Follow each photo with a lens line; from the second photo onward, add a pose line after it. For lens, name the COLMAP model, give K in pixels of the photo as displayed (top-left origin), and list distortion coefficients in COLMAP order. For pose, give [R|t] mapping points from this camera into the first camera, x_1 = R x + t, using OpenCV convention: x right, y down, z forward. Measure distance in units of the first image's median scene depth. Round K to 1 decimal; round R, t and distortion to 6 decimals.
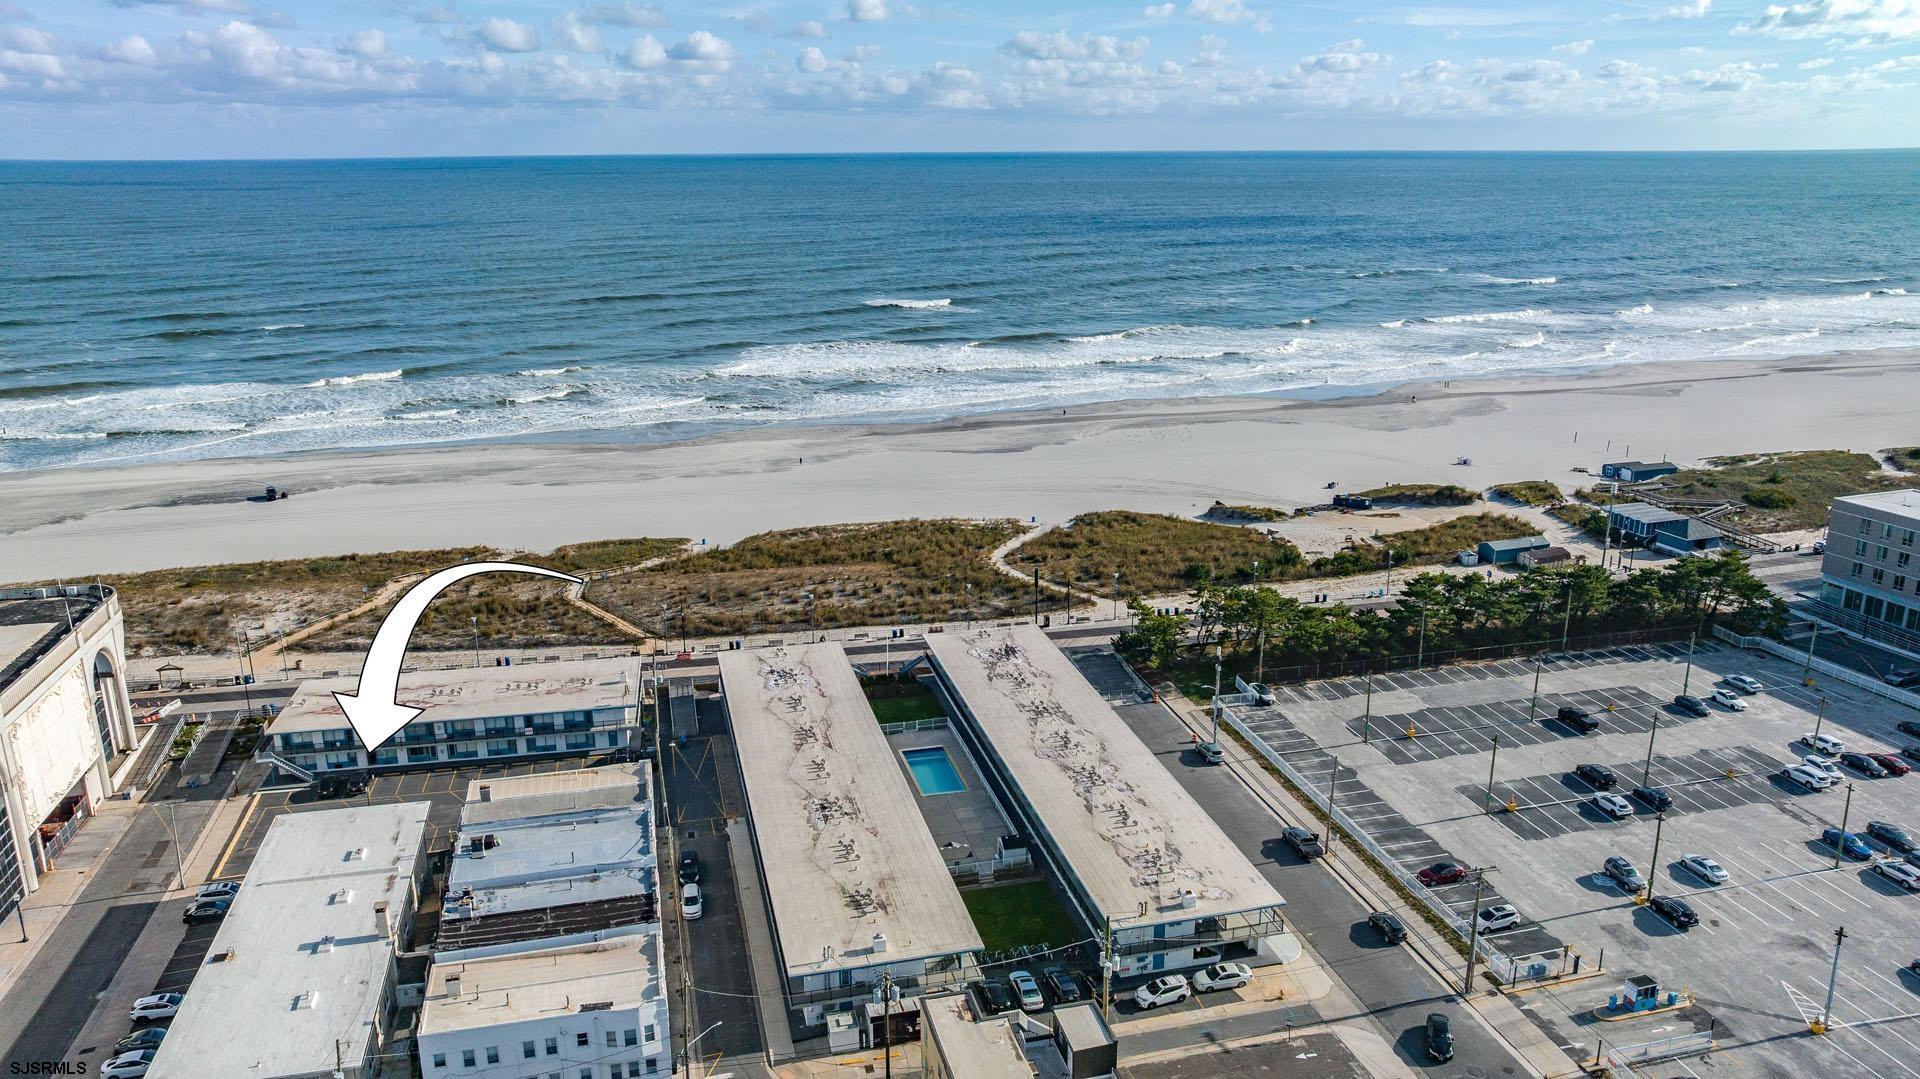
lens RADIAL K [[1340.9, 0, 964.5], [0, 1340.9, 538.2], [0, 0, 1]] dist [-0.017572, 0.002069]
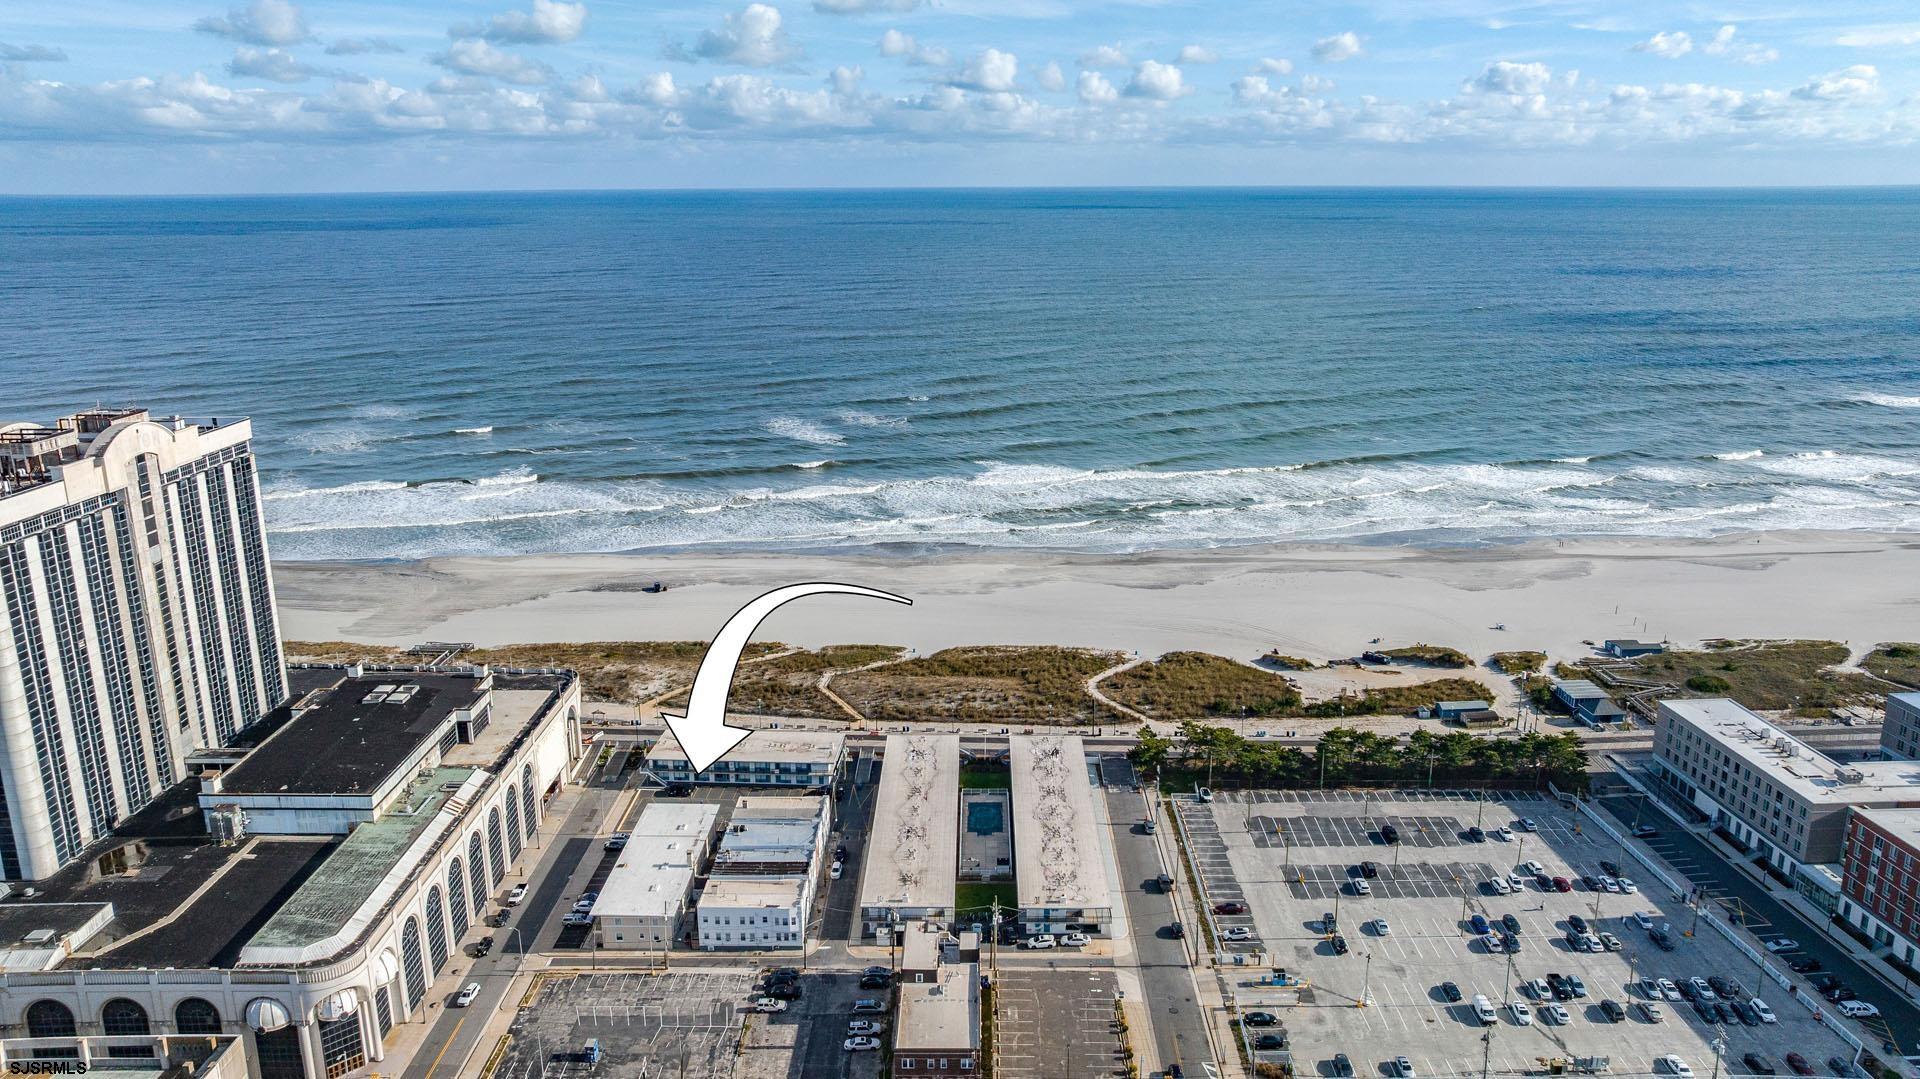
lens RADIAL K [[1340.9, 0, 955.1], [0, 1340.9, 538.2], [0, 0, 1]] dist [-0.017572, 0.002069]
pose [[0.964668, 0.064518, -0.255446, 0.352242], [-0.070232, 0.997442, -0.013301, -0.164093], [0.253935, 0.030771, 0.966732, -0.708329]]
